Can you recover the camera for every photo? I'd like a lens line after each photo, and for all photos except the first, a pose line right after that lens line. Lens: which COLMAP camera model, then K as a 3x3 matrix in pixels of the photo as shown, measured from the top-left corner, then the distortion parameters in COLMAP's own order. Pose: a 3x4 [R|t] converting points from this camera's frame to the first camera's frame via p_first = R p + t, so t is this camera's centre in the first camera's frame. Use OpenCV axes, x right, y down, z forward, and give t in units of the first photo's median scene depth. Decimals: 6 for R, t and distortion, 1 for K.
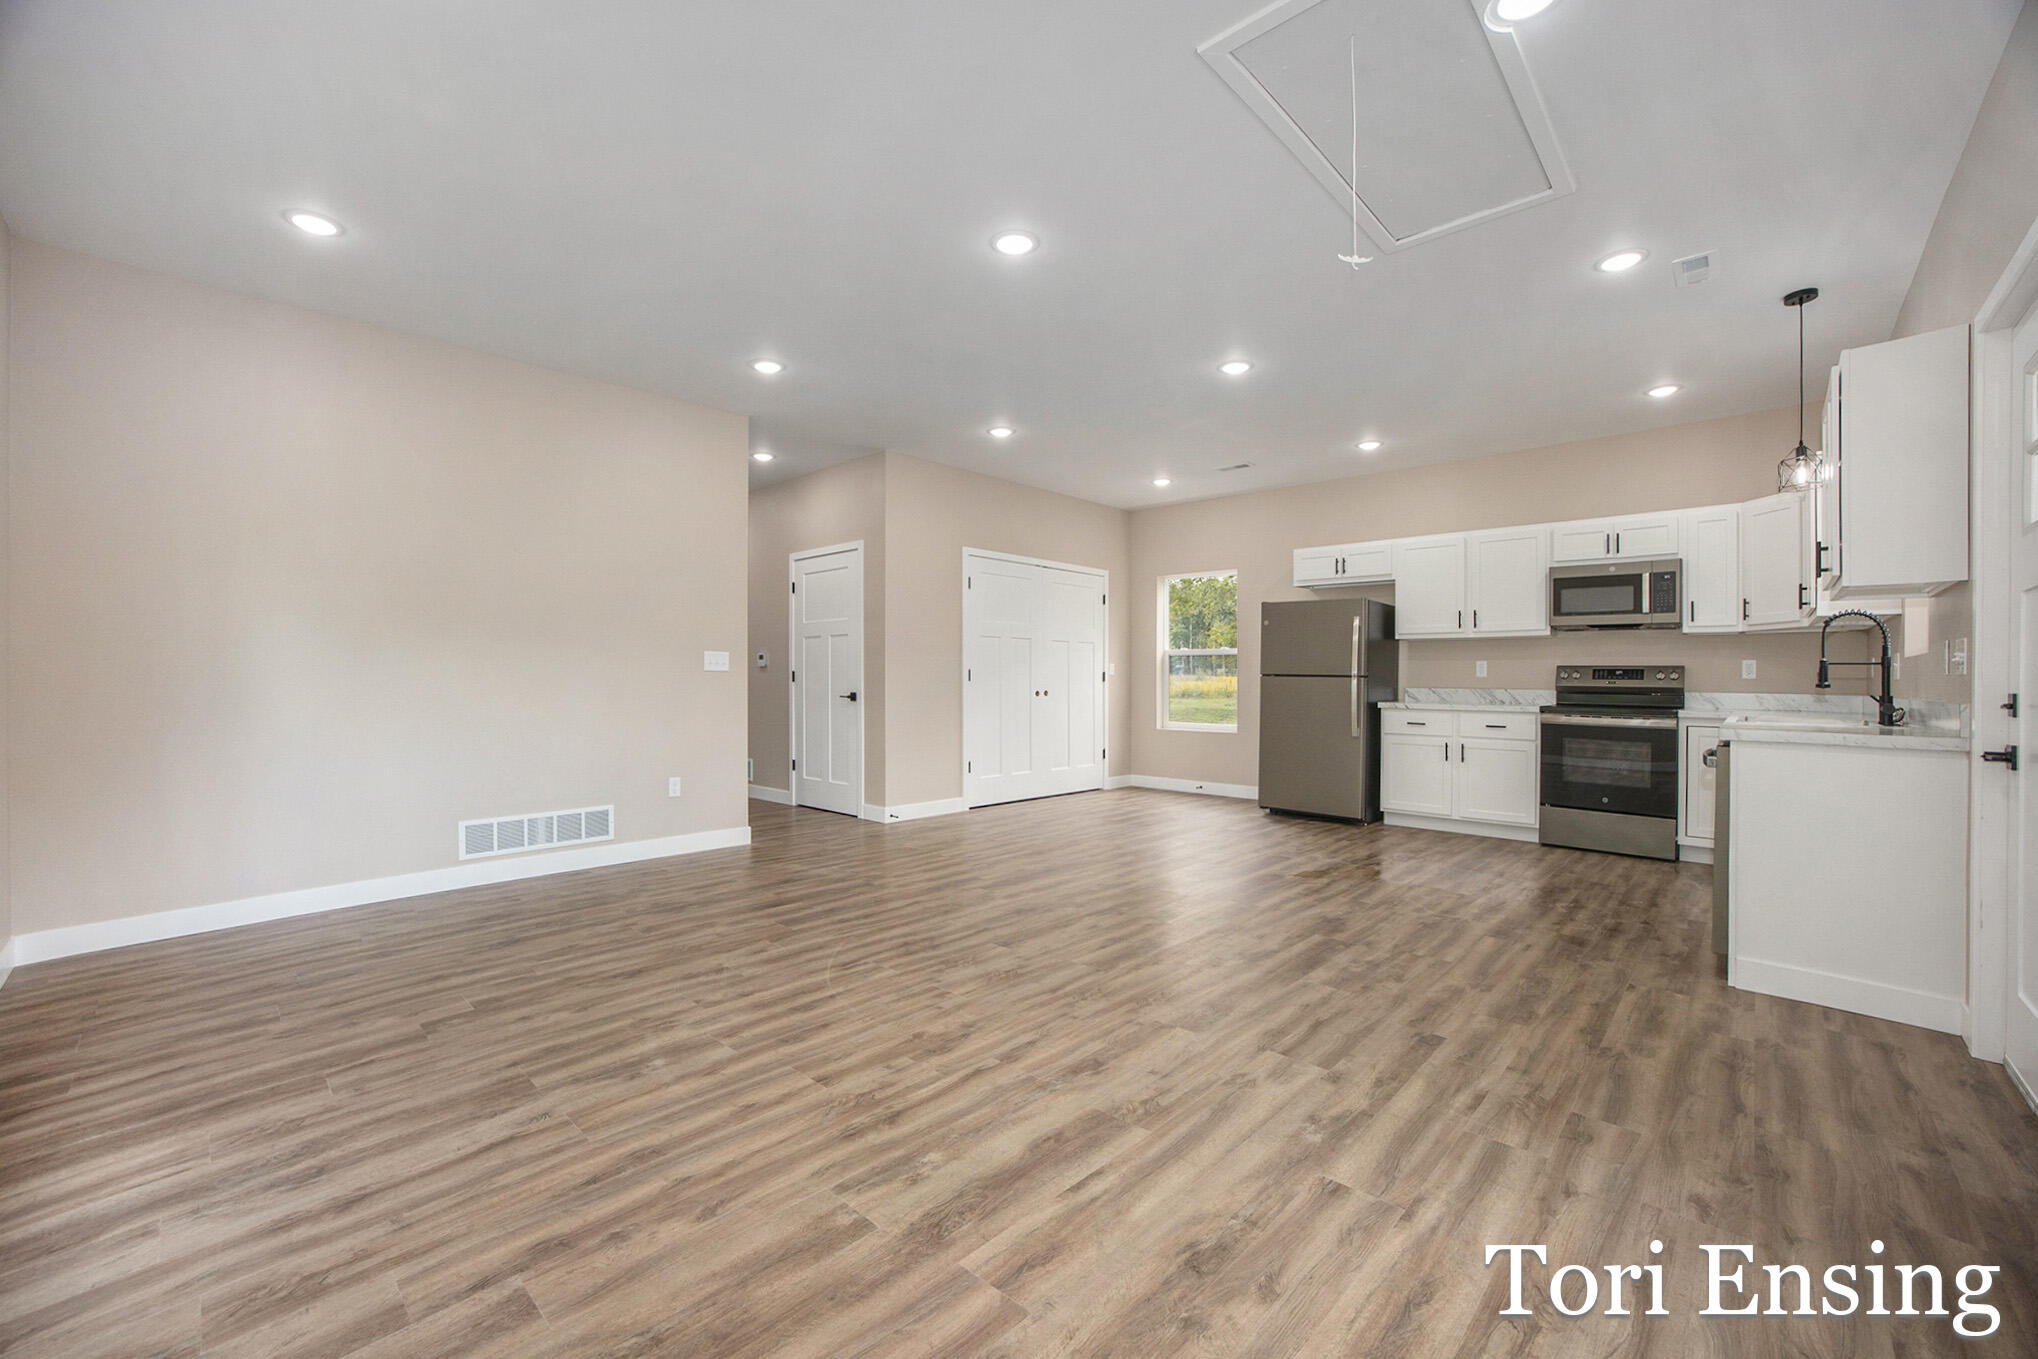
lens RADIAL K [[834.0, 0, 1017.6], [0, 834.0, 678.9], [0, 0, 1]] dist [-0.015160, -0.000593]
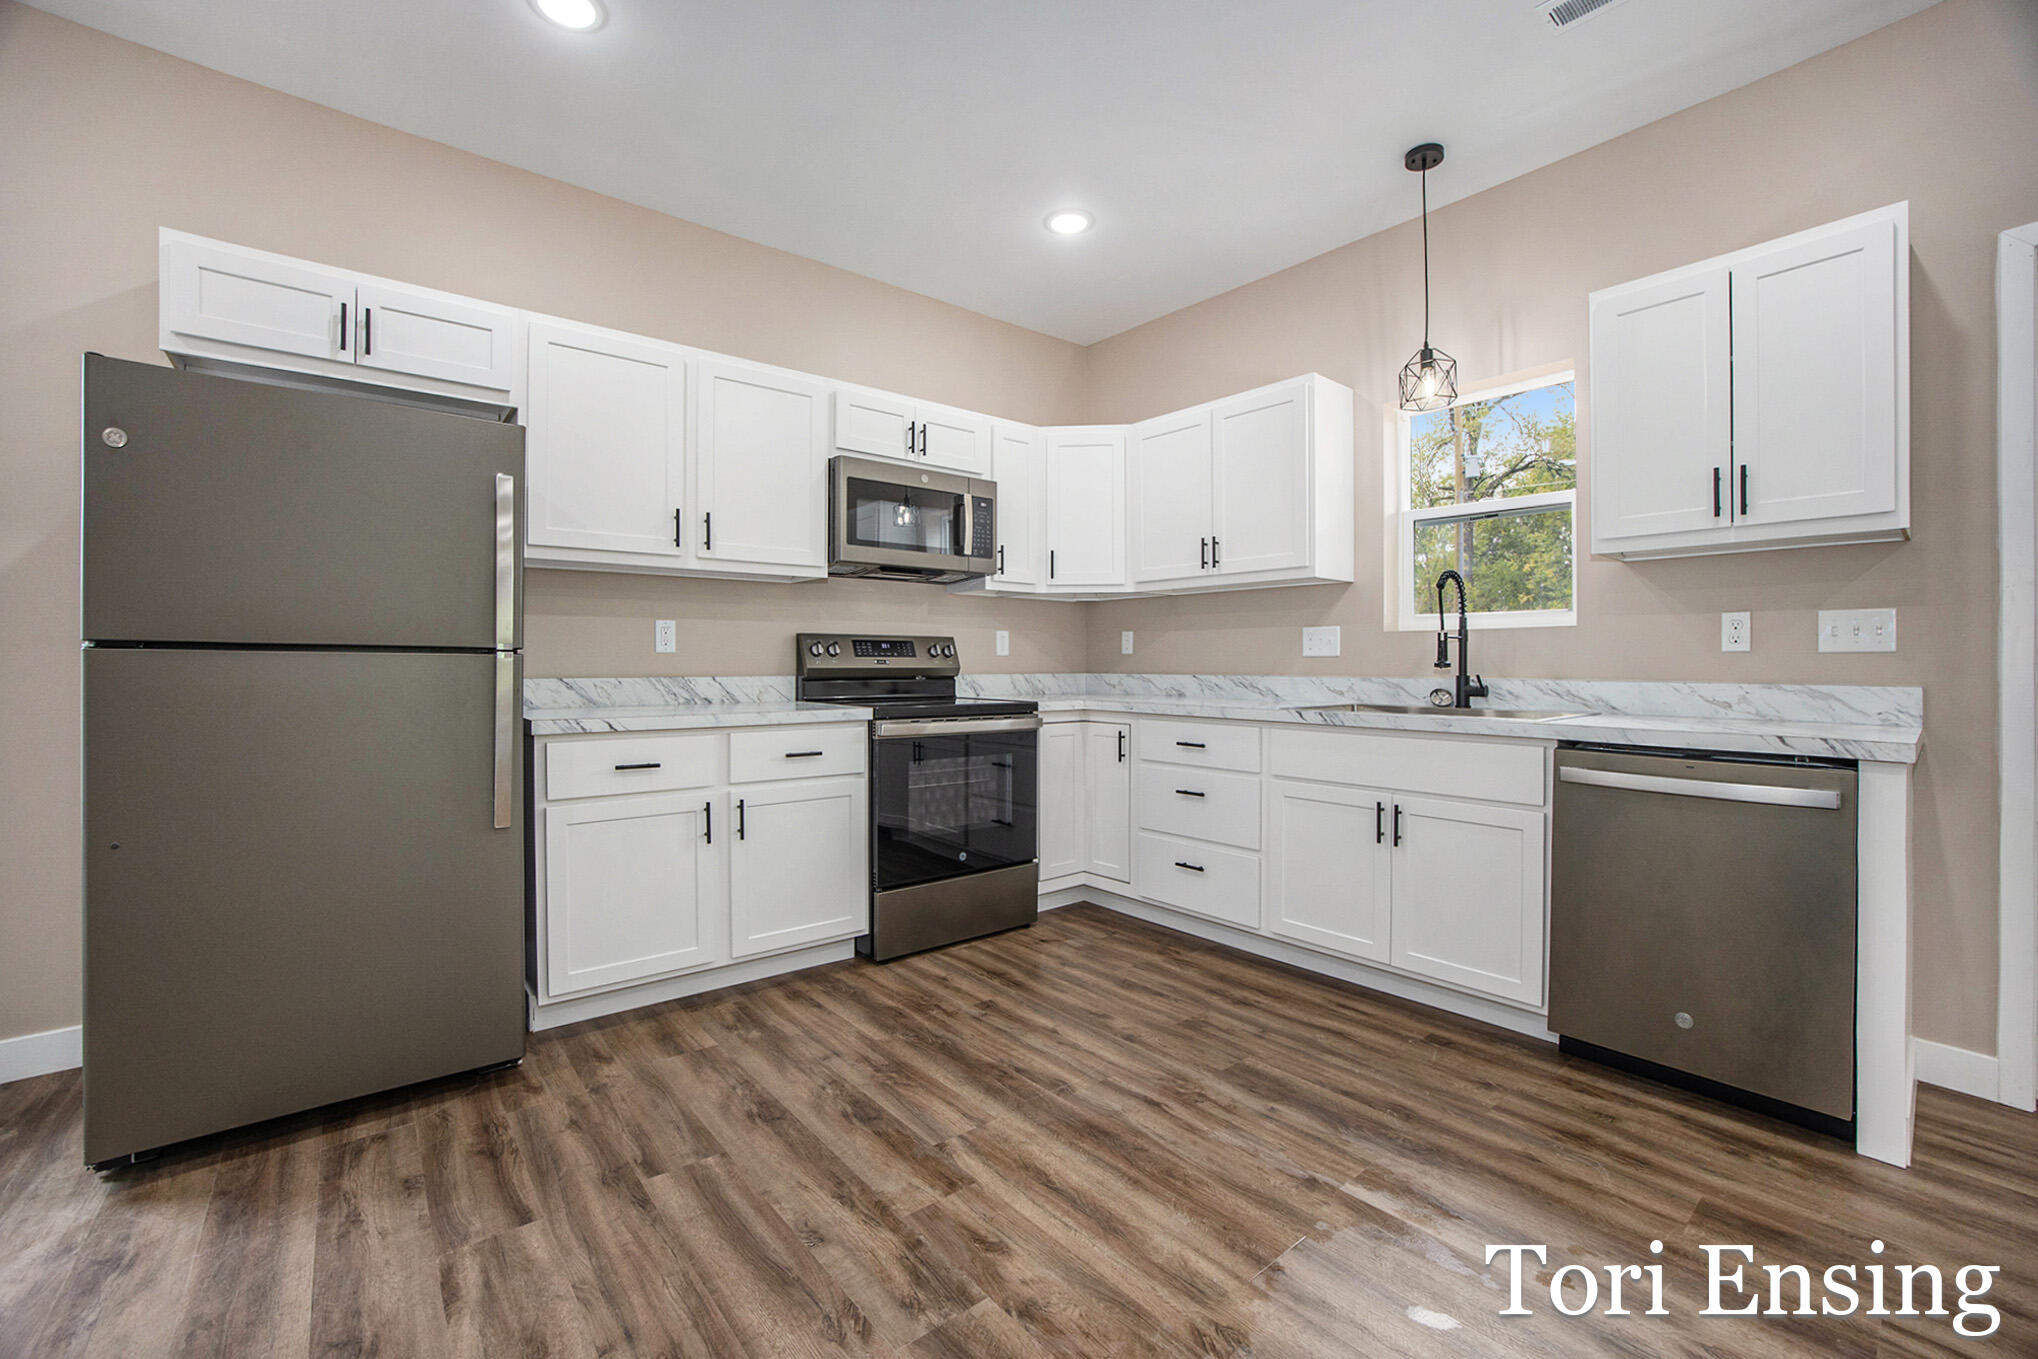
lens RADIAL K [[834.0, 0, 1019.2], [0, 834.0, 660.4], [0, 0, 1]] dist [-0.015160, -0.000593]
pose [[0.126000, -0.008865, 0.991991, 0.104232], [0.001143, 0.999961, 0.008791, -0.001938], [-0.992030, 0.000027, 0.126005, 0.814092]]
